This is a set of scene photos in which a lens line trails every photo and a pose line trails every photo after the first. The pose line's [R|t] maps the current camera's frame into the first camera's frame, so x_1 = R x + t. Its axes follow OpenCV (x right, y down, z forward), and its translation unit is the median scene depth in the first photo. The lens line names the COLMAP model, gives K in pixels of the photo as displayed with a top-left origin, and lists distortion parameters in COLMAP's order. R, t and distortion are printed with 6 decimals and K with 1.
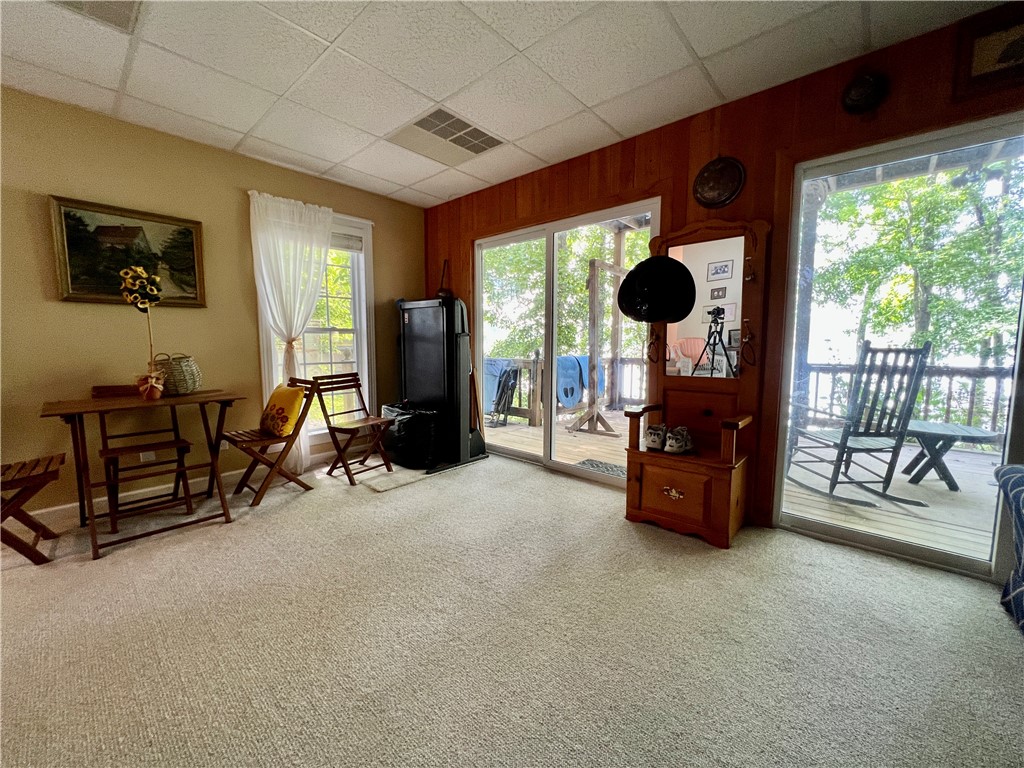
lens RADIAL K [[412.2, 0, 512.0], [0, 412.2, 384.0], [0, 0, 1]] dist [-0.002708, -0.000386]
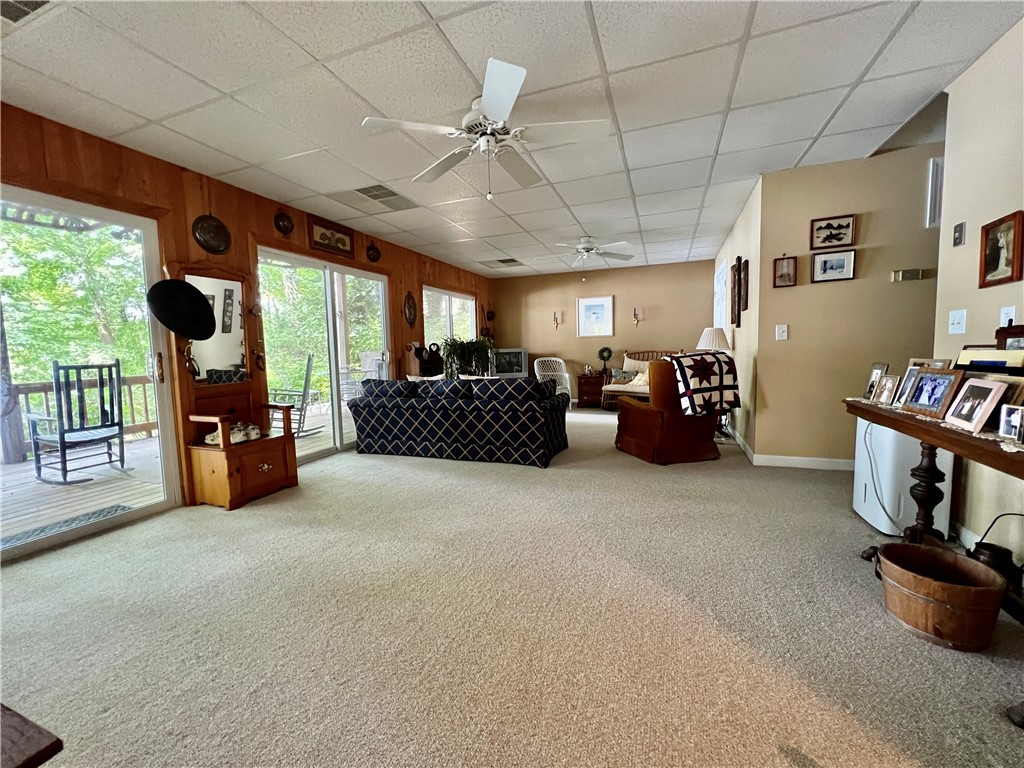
lens RADIAL K [[412.2, 0, 512.0], [0, 412.2, 384.0], [0, 0, 1]] dist [-0.002708, -0.000386]
pose [[-0.364999, -0.072158, 0.928207, -1.059417], [0.119232, 0.985159, 0.123471, -0.068180], [-0.923342, 0.155739, -0.350978, 0.635658]]
